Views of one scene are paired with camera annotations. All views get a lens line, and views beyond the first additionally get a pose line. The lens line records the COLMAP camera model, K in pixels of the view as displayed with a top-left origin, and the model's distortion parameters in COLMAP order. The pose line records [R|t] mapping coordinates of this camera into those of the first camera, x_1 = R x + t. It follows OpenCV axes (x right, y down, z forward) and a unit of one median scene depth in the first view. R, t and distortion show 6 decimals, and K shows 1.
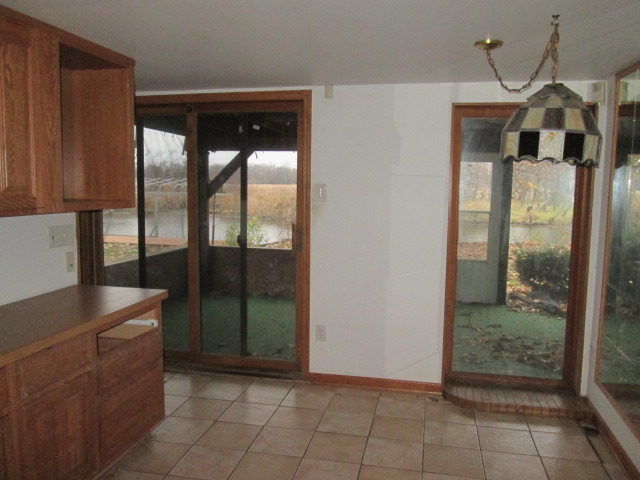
lens RADIAL K [[524.6, 0, 320.3], [0, 524.6, 238.5], [0, 0, 1]] dist [-0.031616, -0.004487]
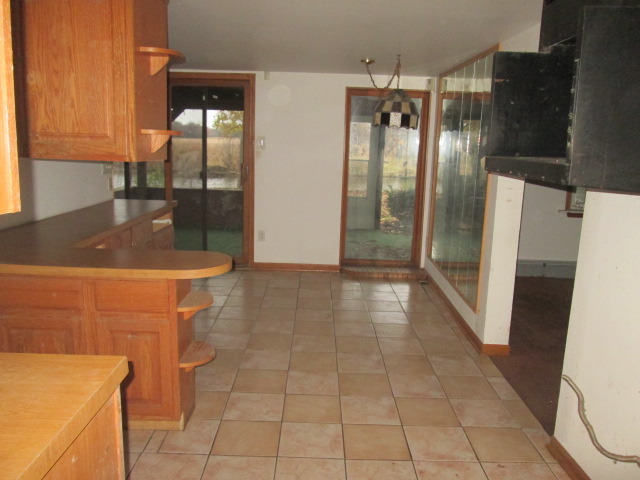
lens RADIAL K [[524.6, 0, 319.0], [0, 524.6, 240.4], [0, 0, 1]] dist [-0.031616, -0.004487]
pose [[0.976613, -0.022861, 0.213784, -0.167633], [0.004293, 0.996206, 0.086922, 0.063707], [-0.214960, -0.083972, 0.973006, -0.537216]]
